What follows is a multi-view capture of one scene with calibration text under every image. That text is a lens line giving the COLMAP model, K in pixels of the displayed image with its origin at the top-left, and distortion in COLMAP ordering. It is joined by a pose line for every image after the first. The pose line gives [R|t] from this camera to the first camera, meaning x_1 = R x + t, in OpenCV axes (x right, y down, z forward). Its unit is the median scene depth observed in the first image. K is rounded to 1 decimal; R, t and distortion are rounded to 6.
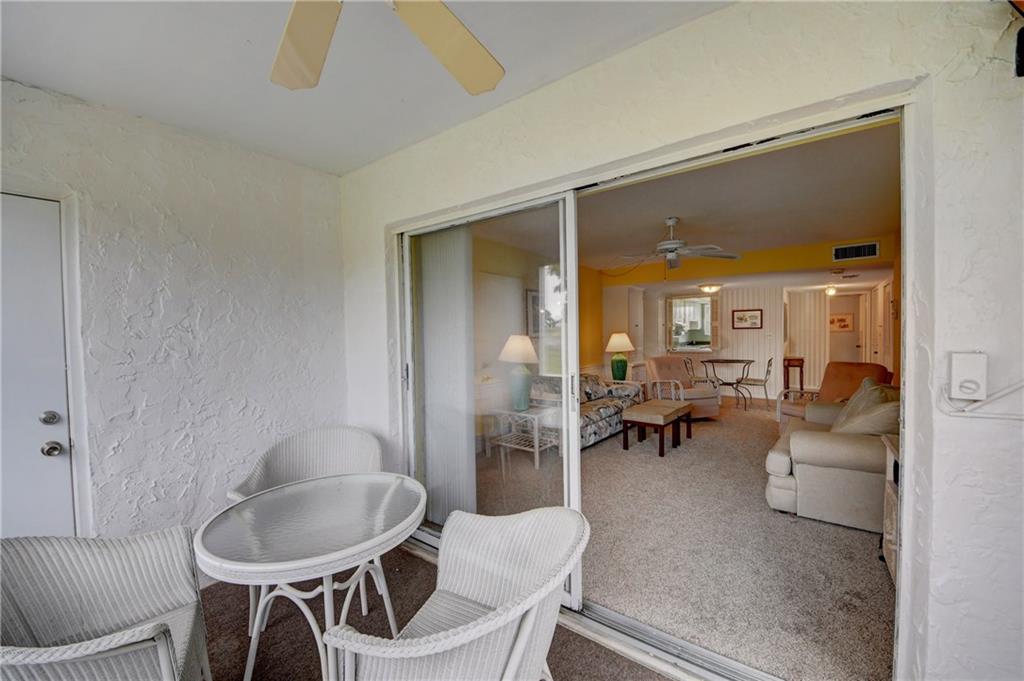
lens RADIAL K [[398.9, 0, 500.5], [0, 398.9, 341.0], [0, 0, 1]] dist [0.012222, -0.021794]
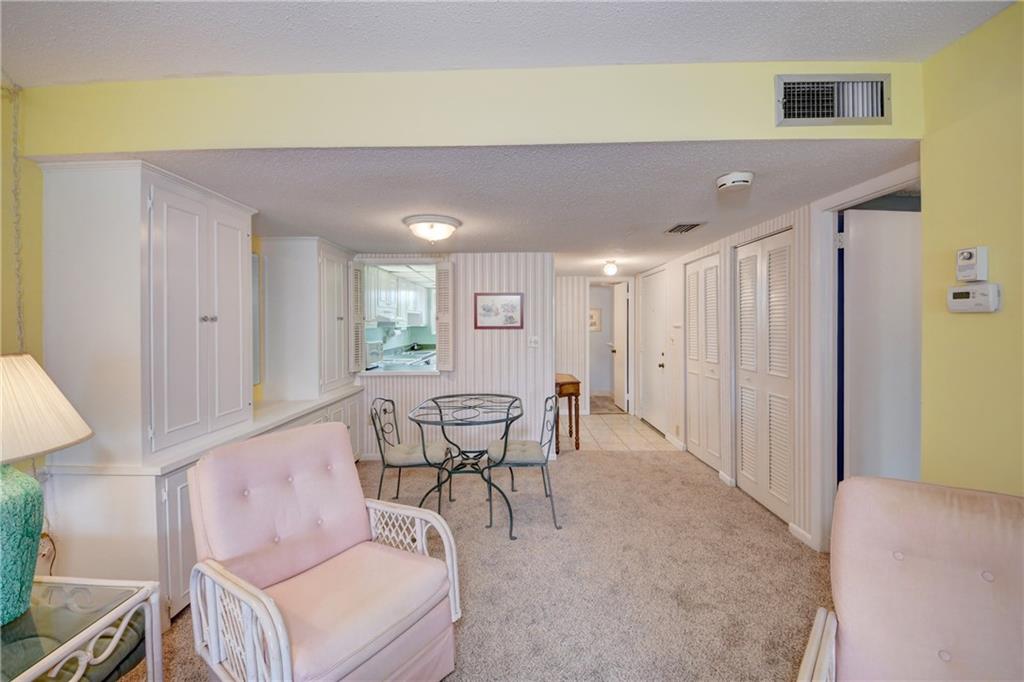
lens RADIAL K [[401.3, 0, 498.9], [0, 401.3, 322.6], [0, 0, 1]] dist [-0.000031, -0.010389]
pose [[0.813488, 0.013247, 0.581430, 0.320365], [0.003156, 0.999625, -0.027192, -0.024838], [-0.581573, 0.023955, 0.813142, 0.588423]]
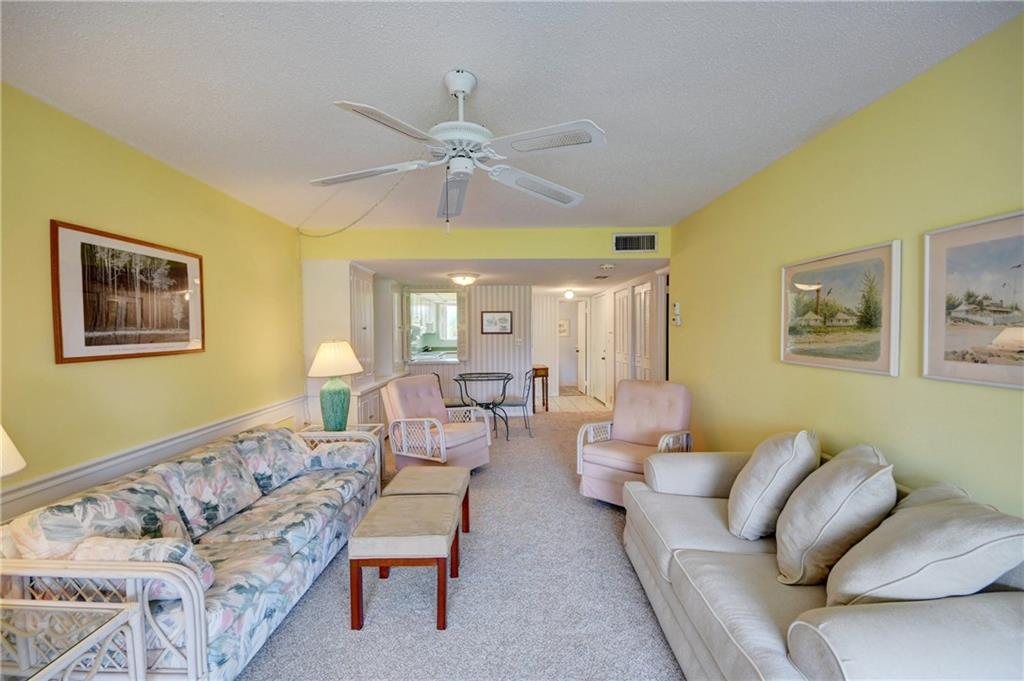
lens RADIAL K [[411.7, 0, 517.9], [0, 411.7, 343.4], [0, 0, 1]] dist [0.001167, -0.009814]
pose [[0.761695, -0.009214, 0.647870, 0.100640], [0.007443, 0.999957, 0.005470, -0.015602], [-0.647893, 0.000655, 0.761731, 0.331287]]
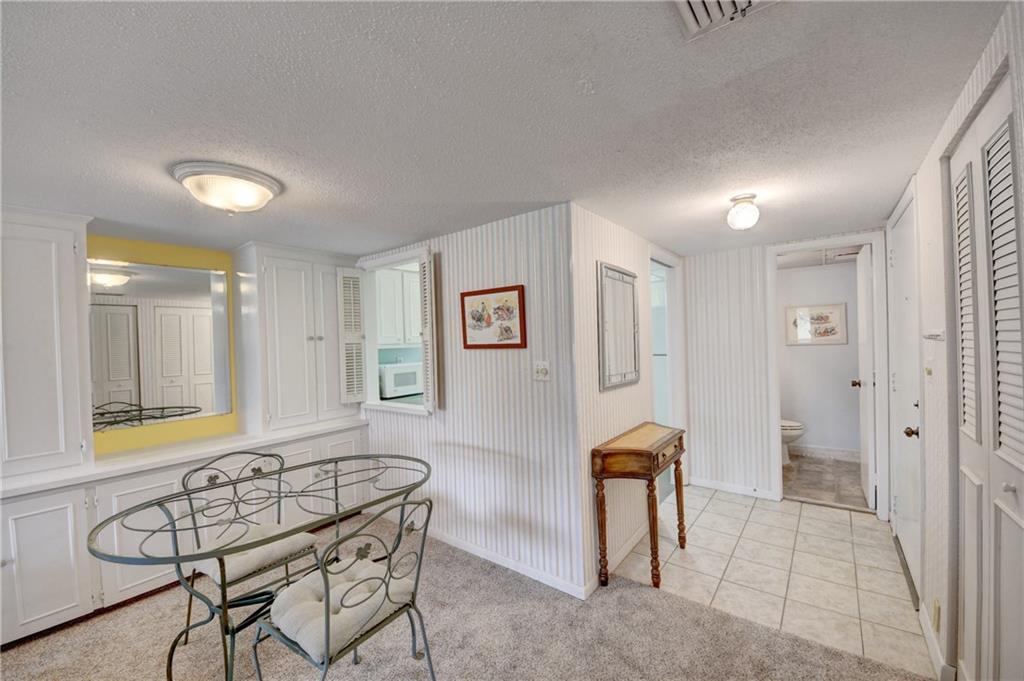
lens RADIAL K [[398.9, 0, 500.5], [0, 398.9, 341.0], [0, 0, 1]] dist [0.012222, -0.021794]
pose [[0.999818, -0.014765, -0.012061, 0.649241], [0.014553, 0.999740, -0.017560, -0.031615], [0.012317, 0.017381, 0.999773, 0.705475]]
